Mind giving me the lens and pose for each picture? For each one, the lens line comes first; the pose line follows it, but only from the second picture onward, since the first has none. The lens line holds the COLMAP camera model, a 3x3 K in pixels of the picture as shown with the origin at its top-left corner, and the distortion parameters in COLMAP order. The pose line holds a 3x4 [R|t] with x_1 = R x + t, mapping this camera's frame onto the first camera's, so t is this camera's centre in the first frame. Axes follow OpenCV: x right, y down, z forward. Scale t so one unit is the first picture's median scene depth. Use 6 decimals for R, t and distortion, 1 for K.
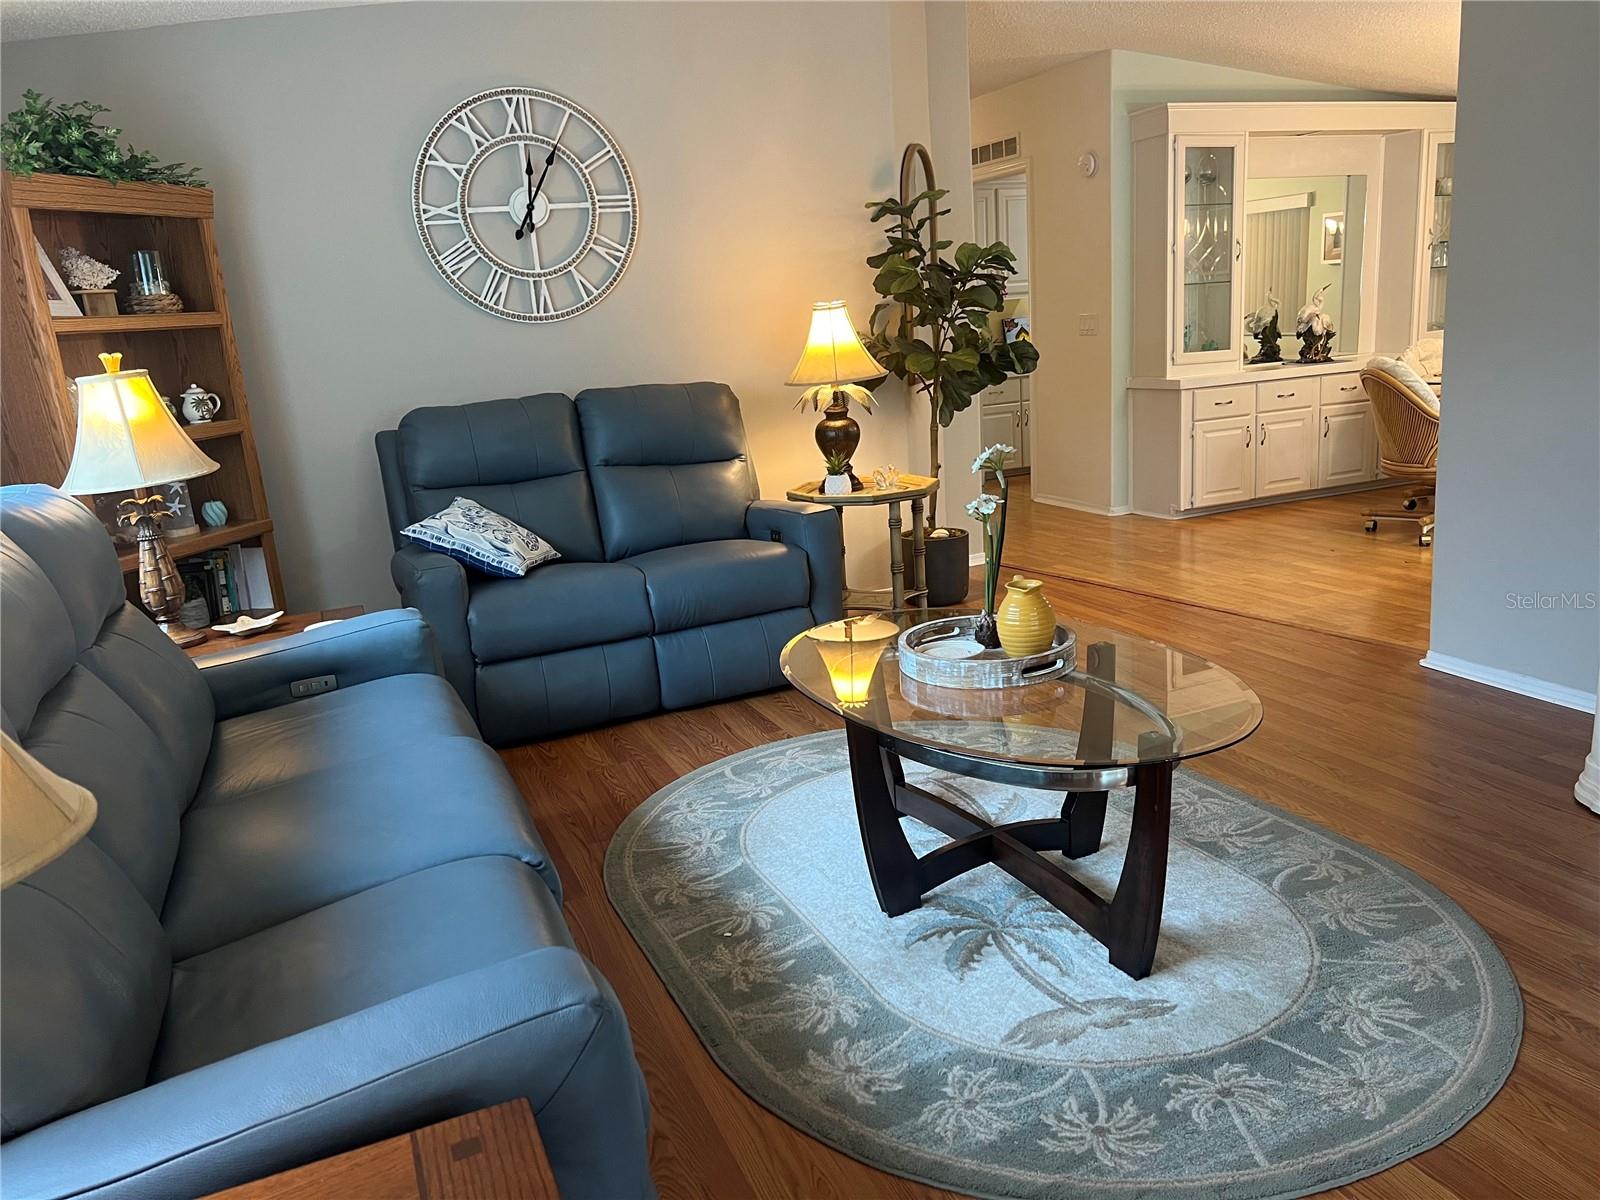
lens RADIAL K [[1226.2, 0, 812.7], [0, 1226.2, 601.5], [0, 0, 1]] dist [0.089858, -0.097759]
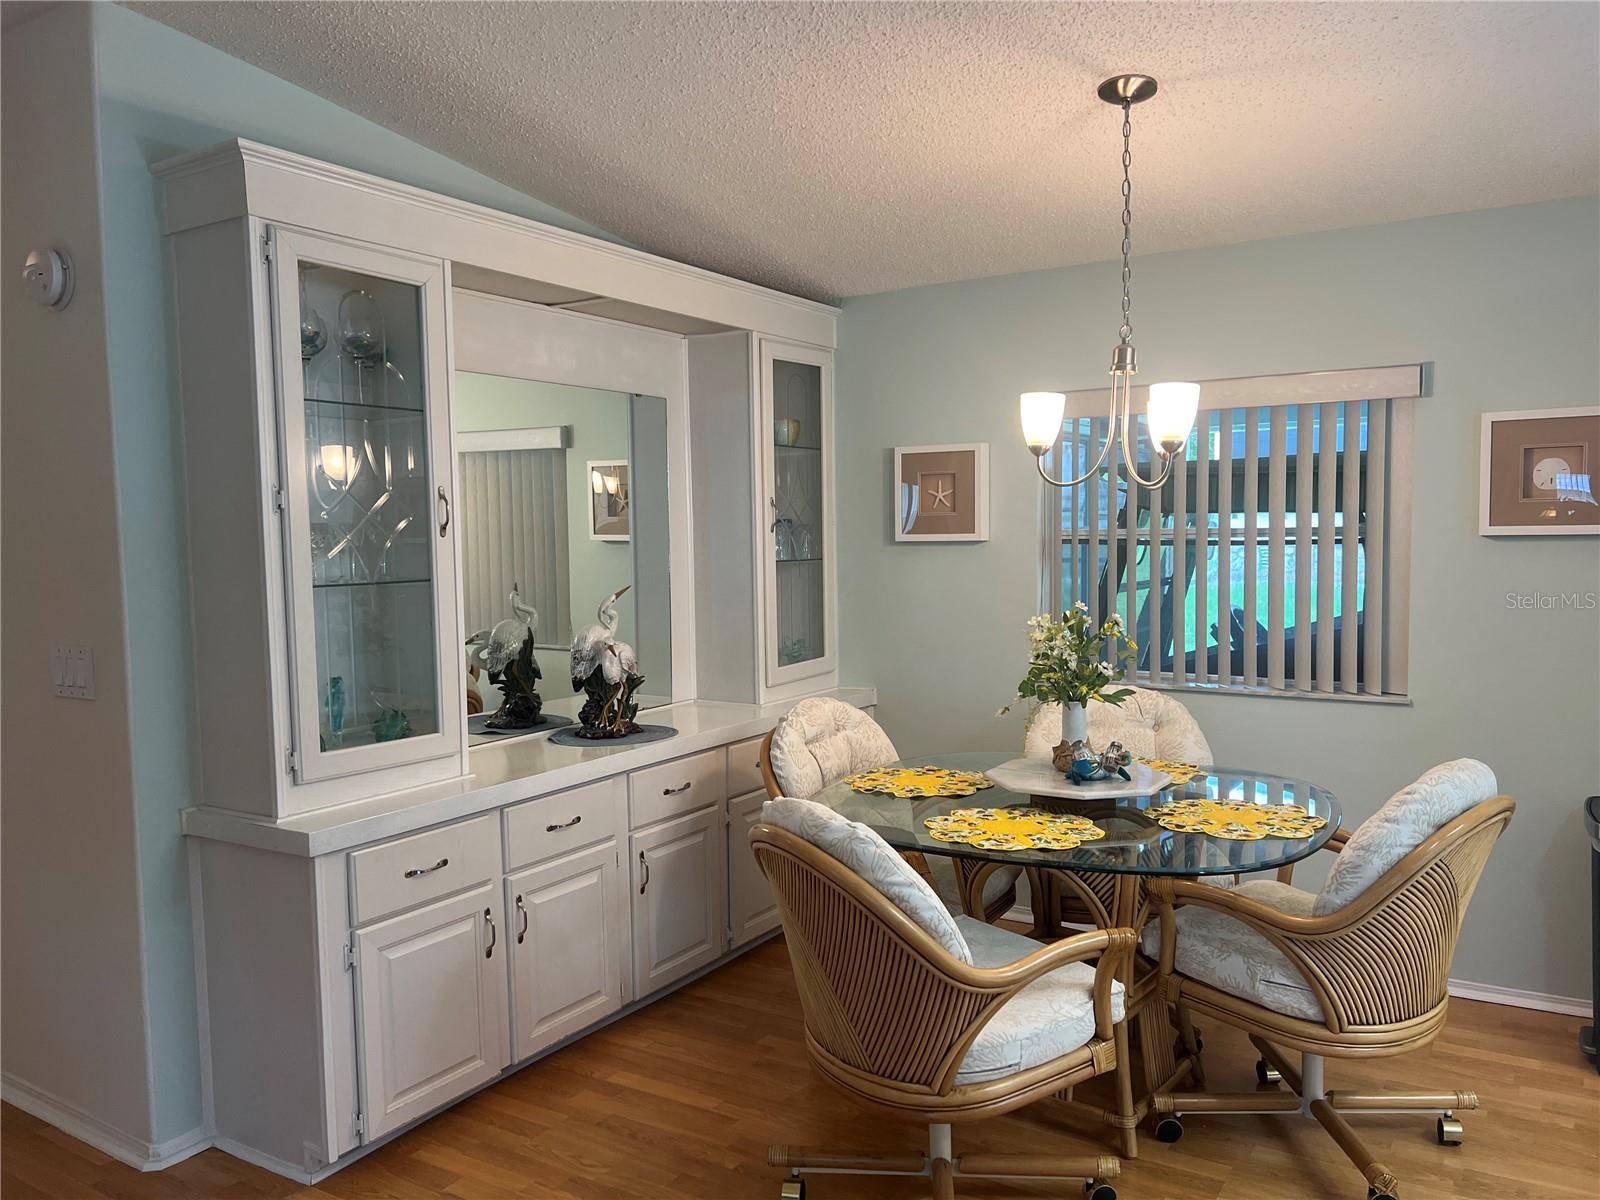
lens RADIAL K [[1226.2, 0, 808.8], [0, 1226.2, 596.7], [0, 0, 1]] dist [0.089858, -0.097759]
pose [[0.830051, 0.013984, 0.557513, 0.194106], [0.096849, 0.980881, -0.168798, -0.157536], [-0.549214, 0.194105, 0.812827, 0.545717]]
